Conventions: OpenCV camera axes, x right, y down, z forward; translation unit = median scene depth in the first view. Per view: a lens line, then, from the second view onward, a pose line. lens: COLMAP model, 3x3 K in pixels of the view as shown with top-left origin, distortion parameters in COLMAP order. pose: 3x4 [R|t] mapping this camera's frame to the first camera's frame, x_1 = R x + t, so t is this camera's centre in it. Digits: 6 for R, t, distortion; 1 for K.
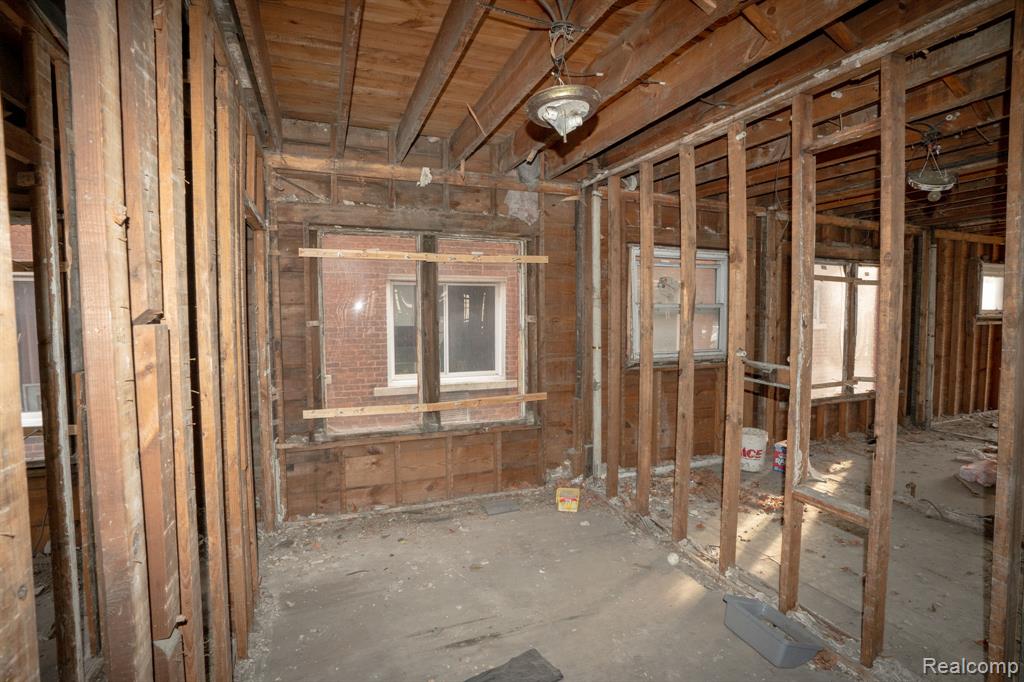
lens RADIAL K [[473.2, 0, 522.0], [0, 473.2, 338.6], [0, 0, 1]] dist [-0.043530, 0.009714]
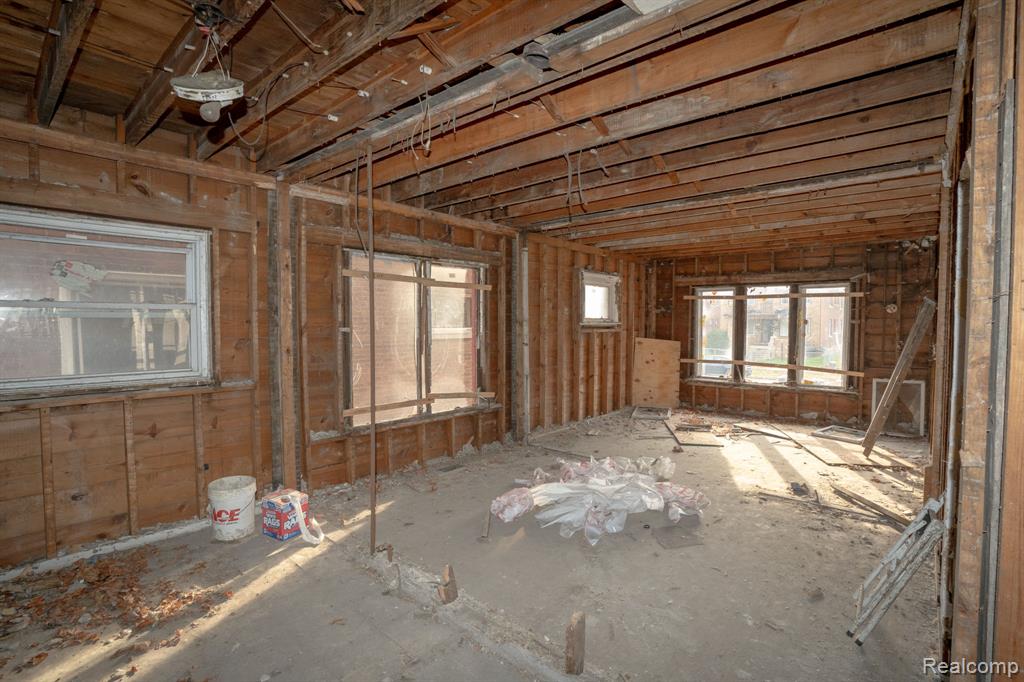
lens RADIAL K [[473.2, 0, 508.4], [0, 473.2, 338.8], [0, 0, 1]] dist [-0.043530, 0.009714]
pose [[0.905198, -0.007624, 0.424922, 0.476244], [0.016469, 0.999717, -0.017145, -0.001769], [-0.424672, 0.022518, 0.905067, 0.146433]]
